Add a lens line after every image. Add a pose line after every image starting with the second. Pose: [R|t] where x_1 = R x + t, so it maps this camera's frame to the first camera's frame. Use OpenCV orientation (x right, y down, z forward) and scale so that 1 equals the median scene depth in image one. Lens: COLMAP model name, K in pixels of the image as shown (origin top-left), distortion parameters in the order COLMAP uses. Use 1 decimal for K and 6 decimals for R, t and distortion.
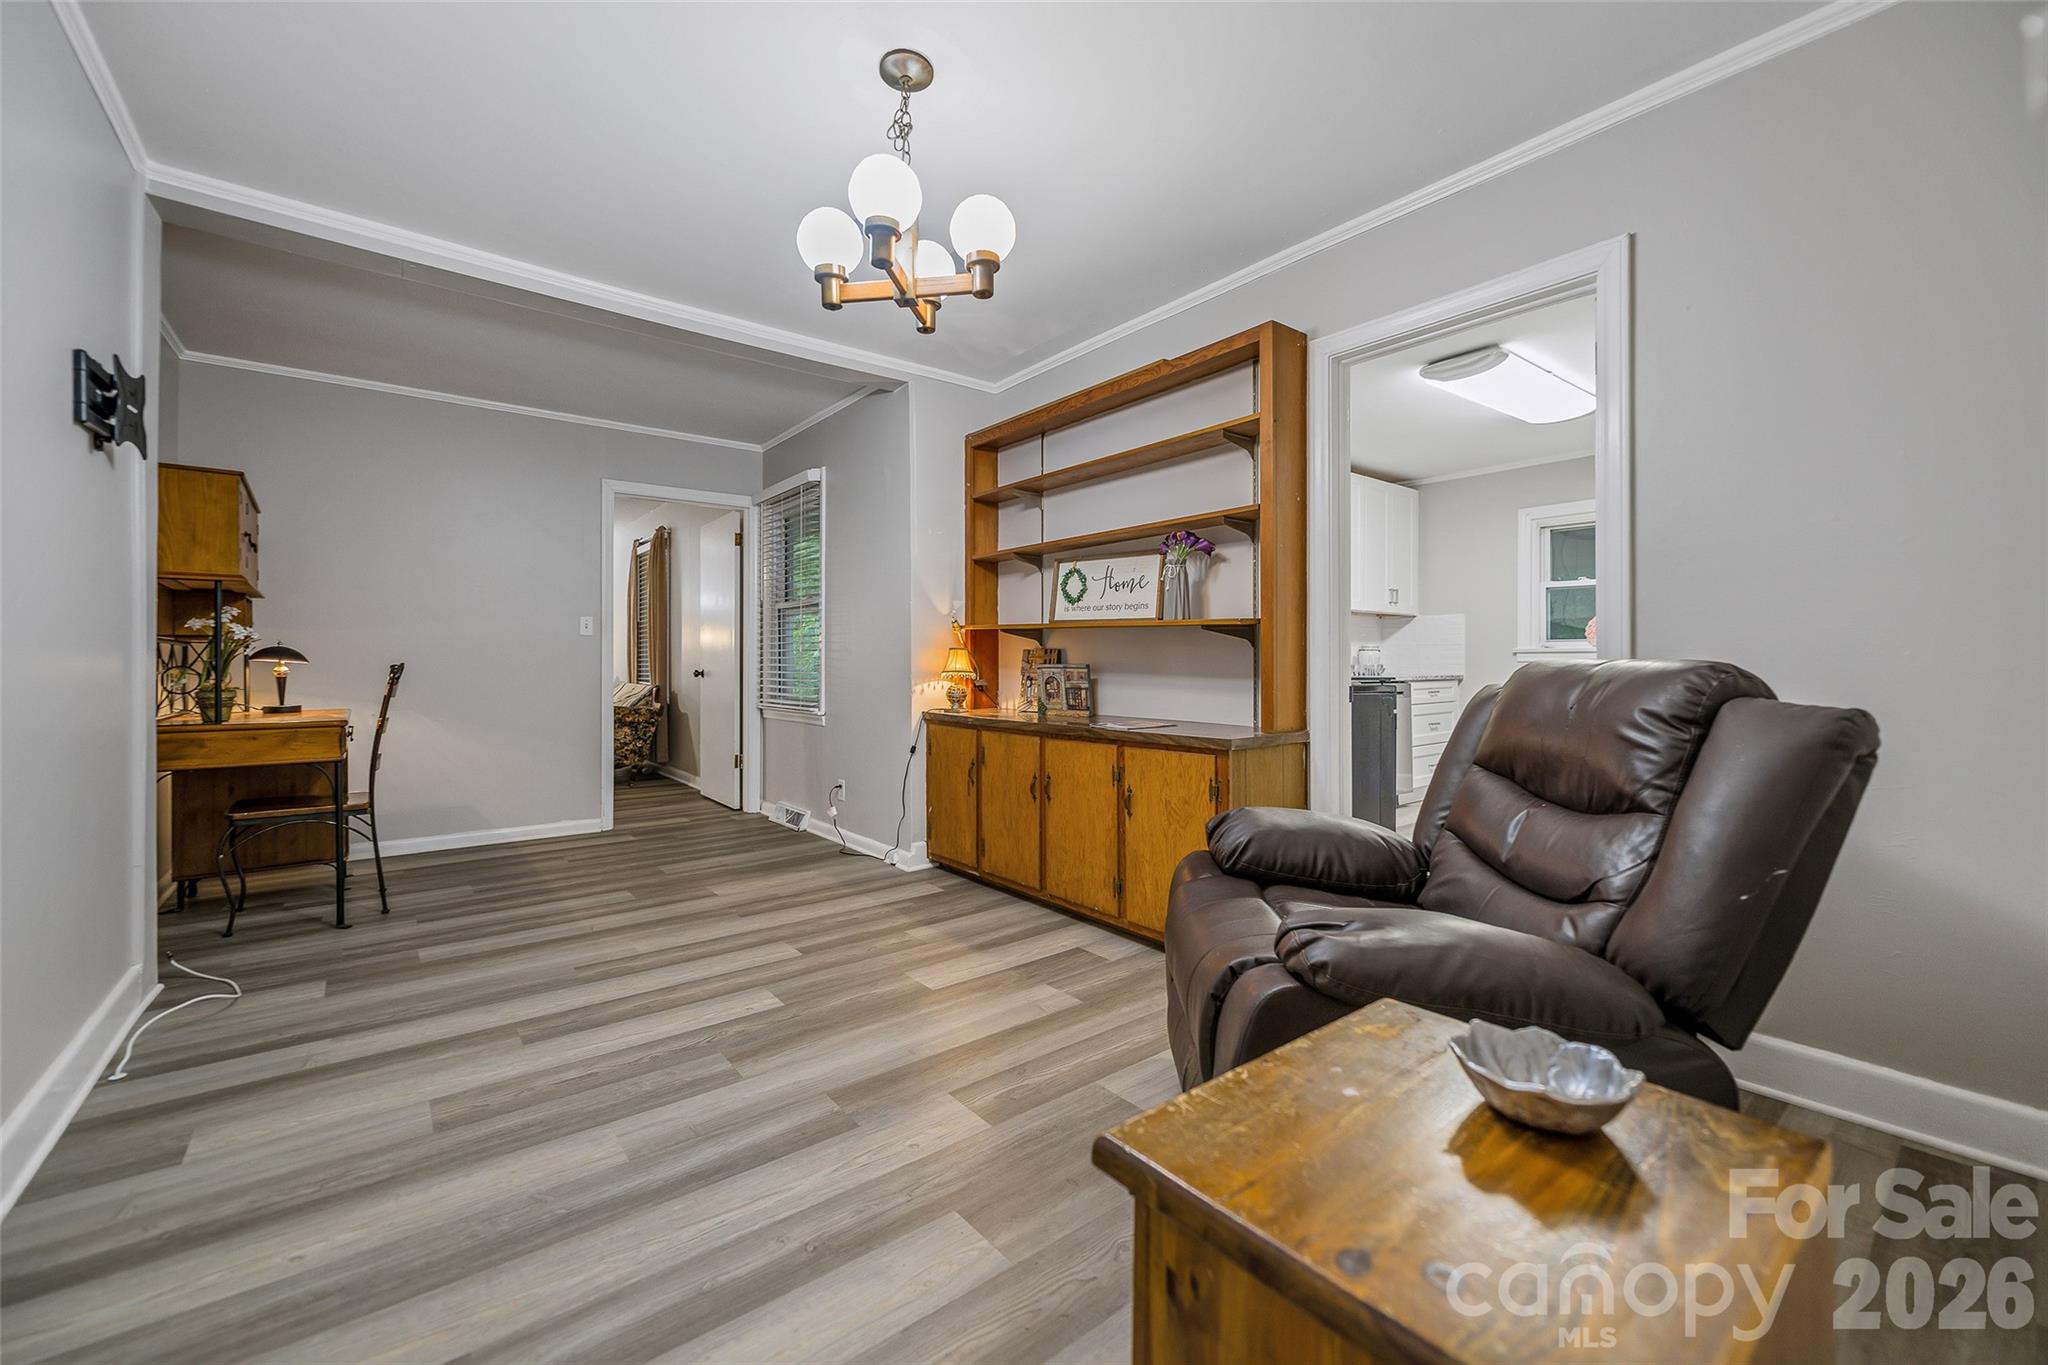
lens RADIAL K [[831.0, 0, 1021.2], [0, 831.0, 661.5], [0, 0, 1]] dist [0.000582, -0.000023]
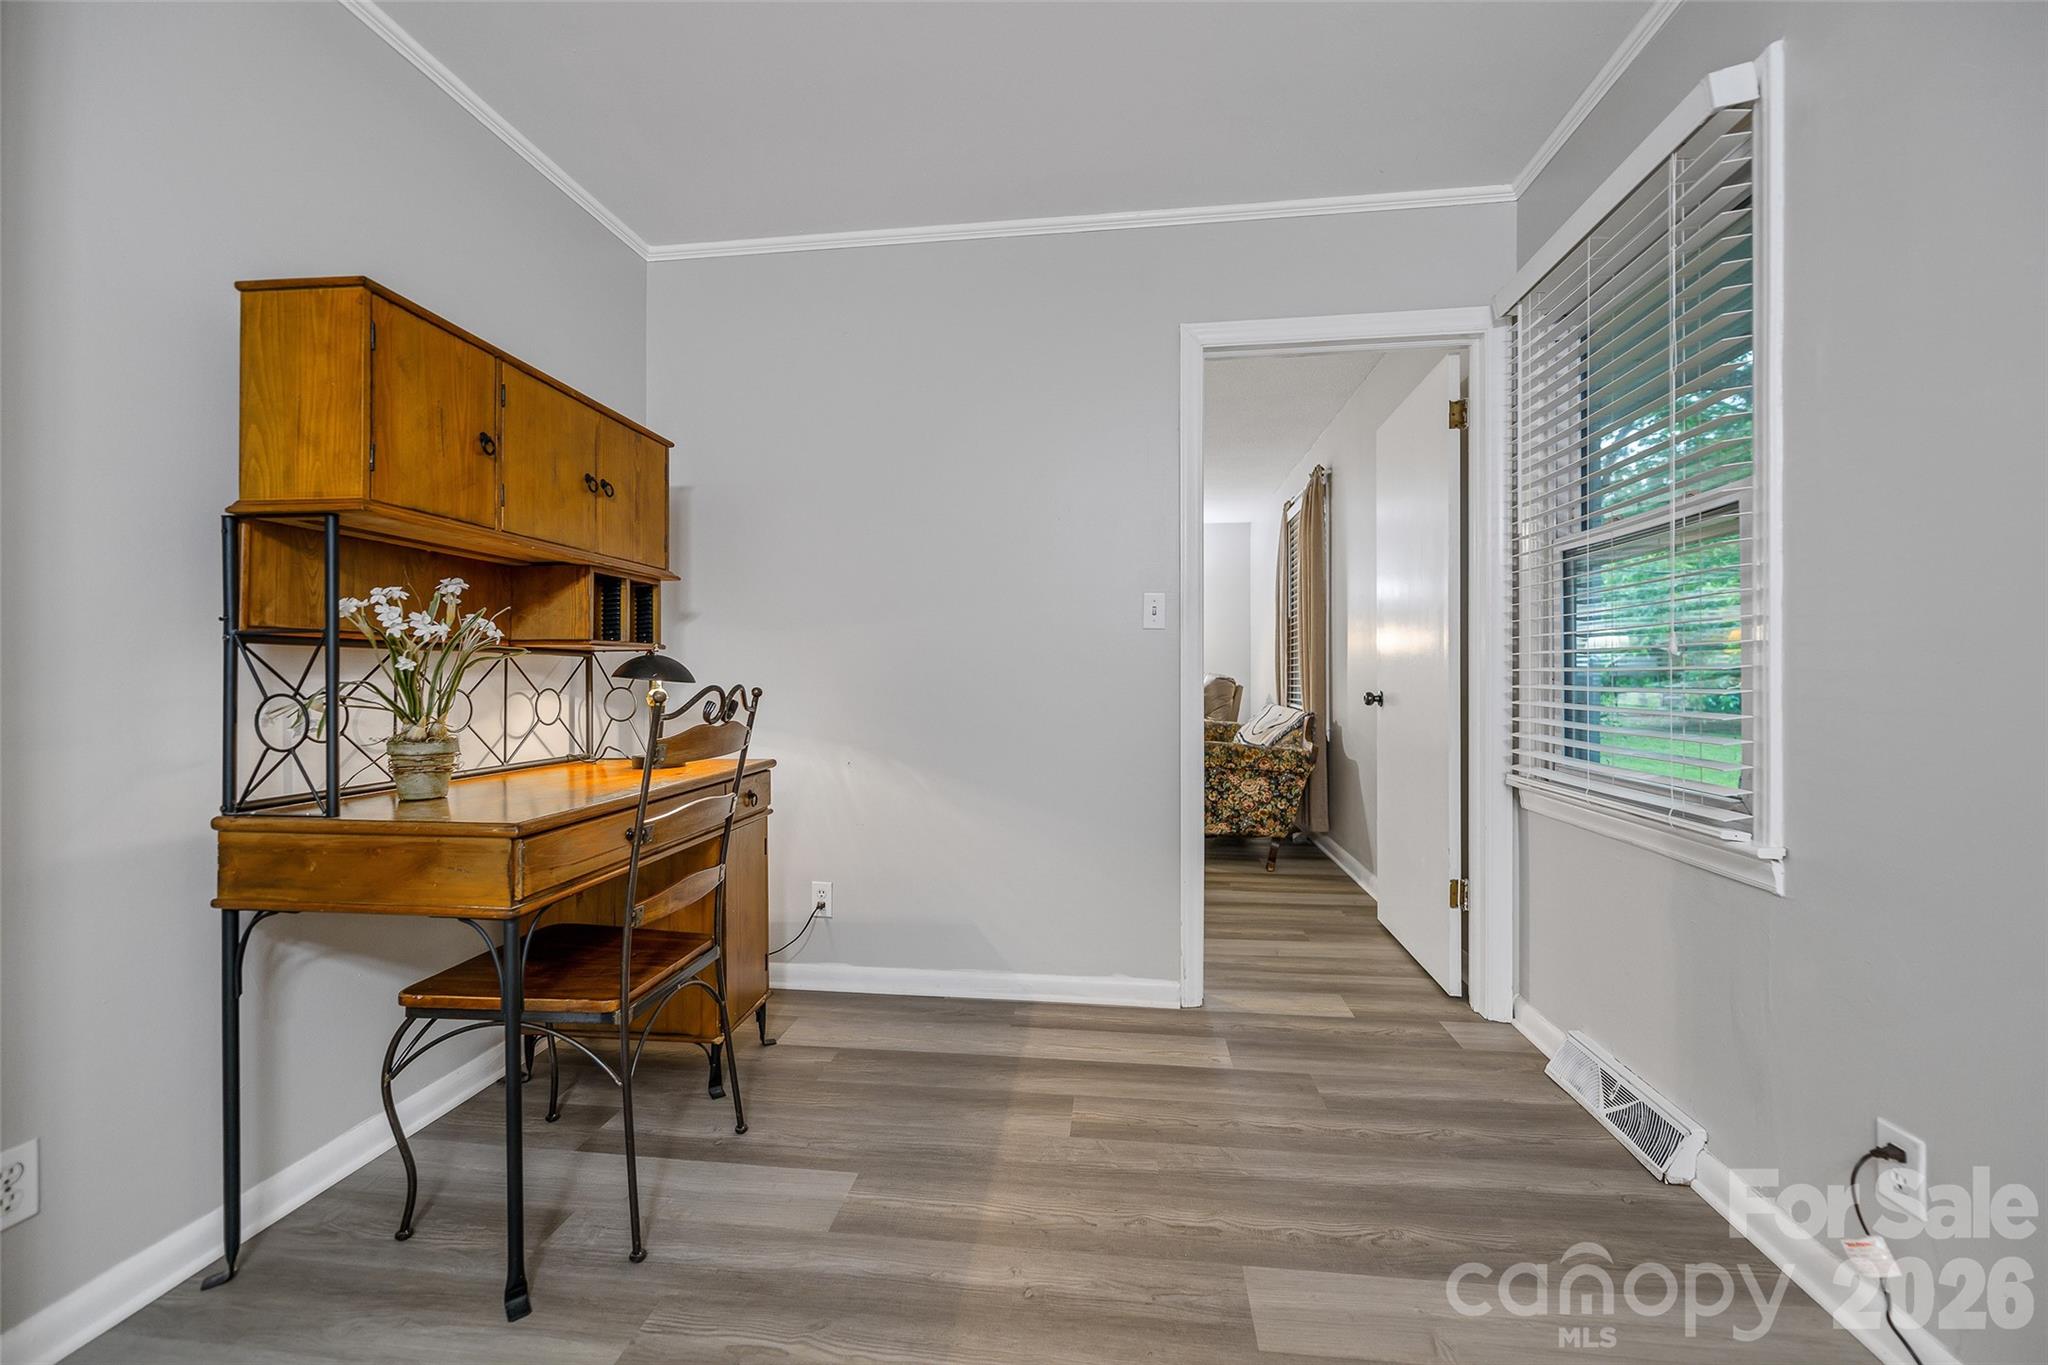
lens RADIAL K [[807.0, 0, 1029.0], [0, 807.0, 671.8], [0, 0, 1]] dist [-0.000029, 0.000130]
pose [[0.707927, -0.002305, -0.706282, -0.174313], [0.002222, 0.999997, -0.001036, -0.003146], [0.706282, -0.000836, 0.707930, 0.466016]]
